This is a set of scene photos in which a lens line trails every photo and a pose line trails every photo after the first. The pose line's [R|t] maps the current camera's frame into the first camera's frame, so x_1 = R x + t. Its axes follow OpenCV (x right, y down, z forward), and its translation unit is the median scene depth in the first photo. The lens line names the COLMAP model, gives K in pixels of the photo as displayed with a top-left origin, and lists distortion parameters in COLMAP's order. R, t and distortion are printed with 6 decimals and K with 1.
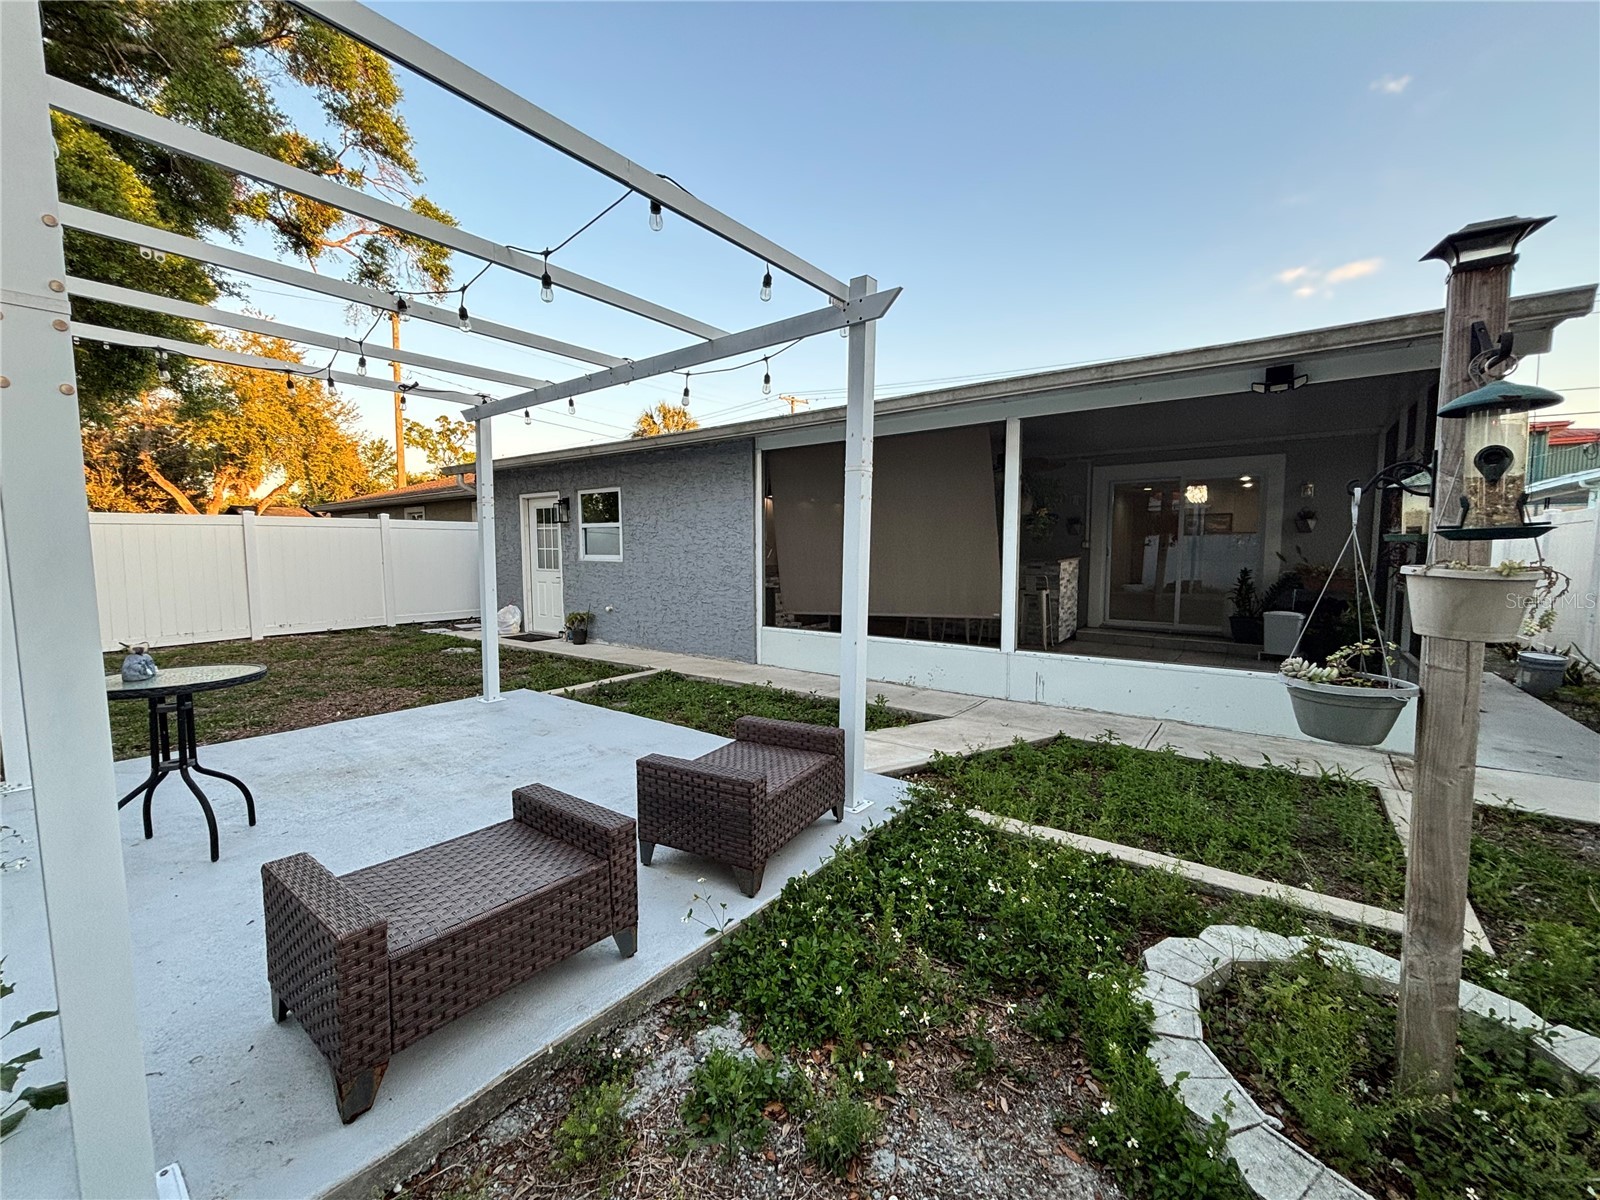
lens RADIAL K [[651.4, 0, 791.7], [0, 651.4, 605.8], [0, 0, 1]] dist [0.001990, 0.001104]
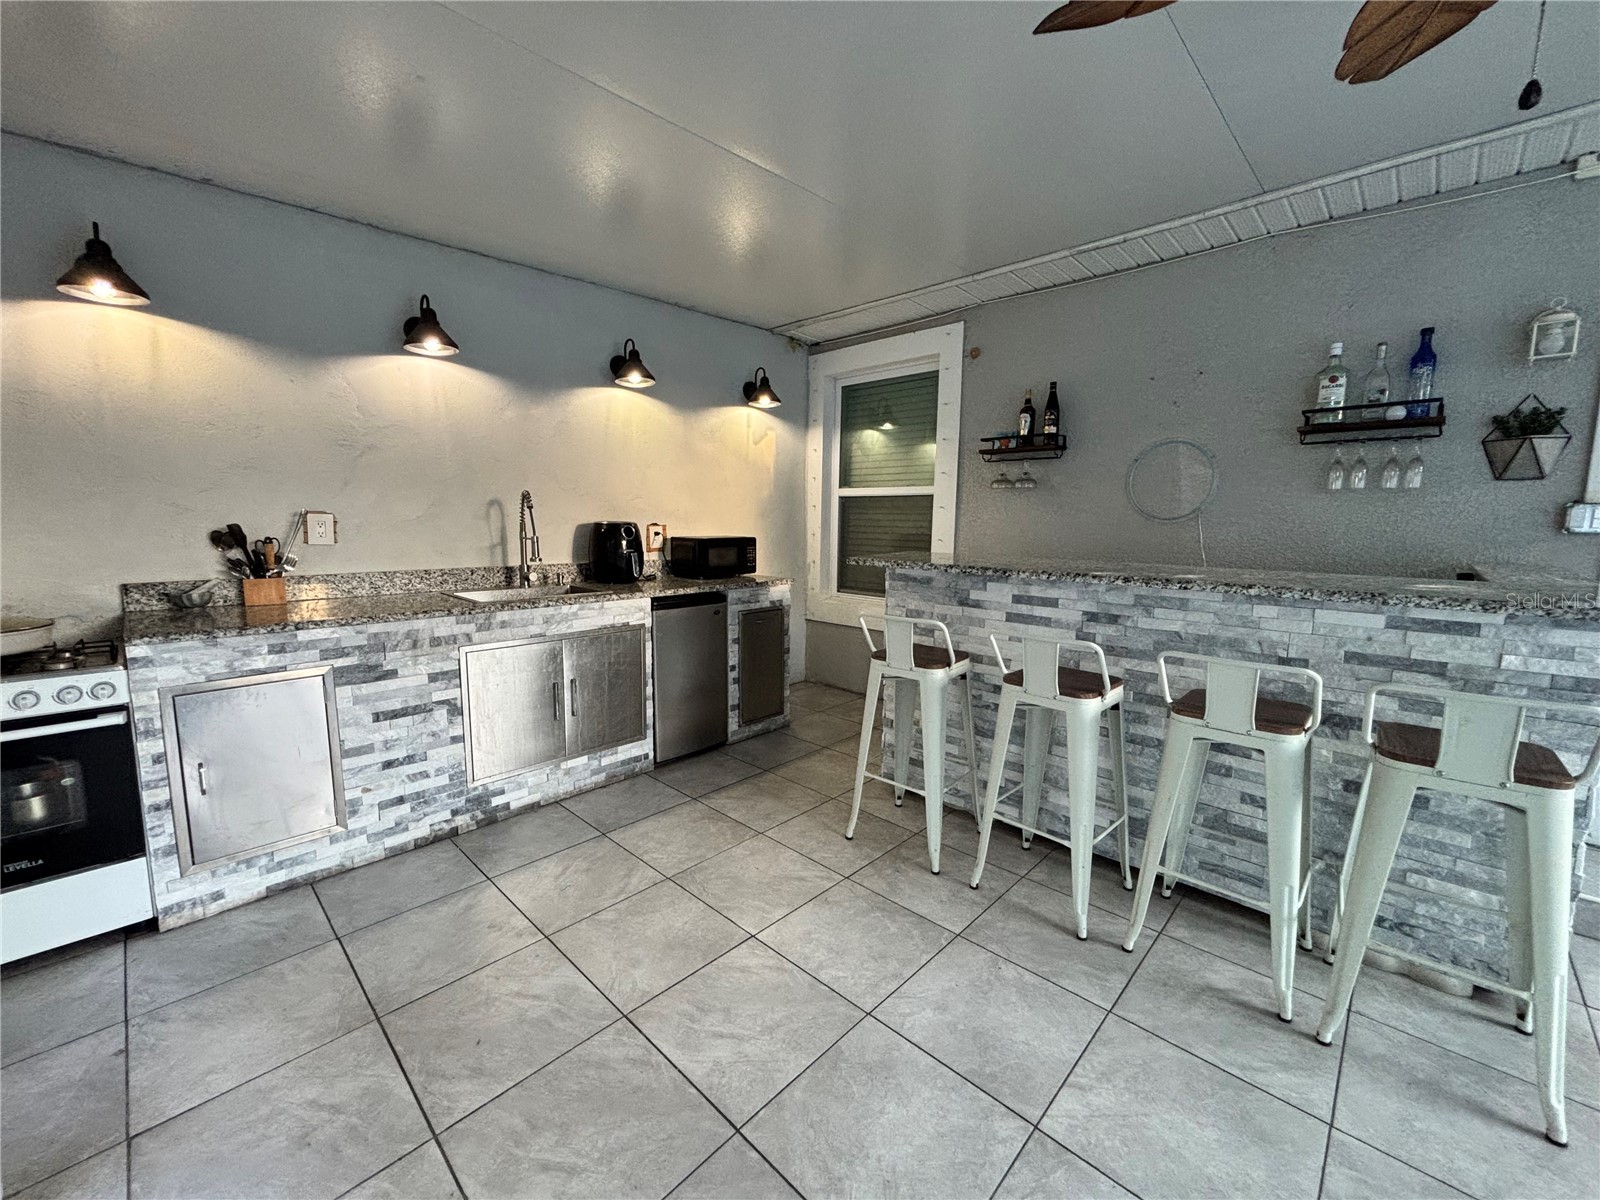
lens RADIAL K [[651.4, 0, 804.8], [0, 651.4, 601.6], [0, 0, 1]] dist [0.001990, 0.001104]
pose [[0.992216, 0.027686, -0.121415, 0.186662], [-0.022968, 0.998932, 0.040086, -0.064858], [0.122395, -0.036986, 0.991792, 0.709769]]
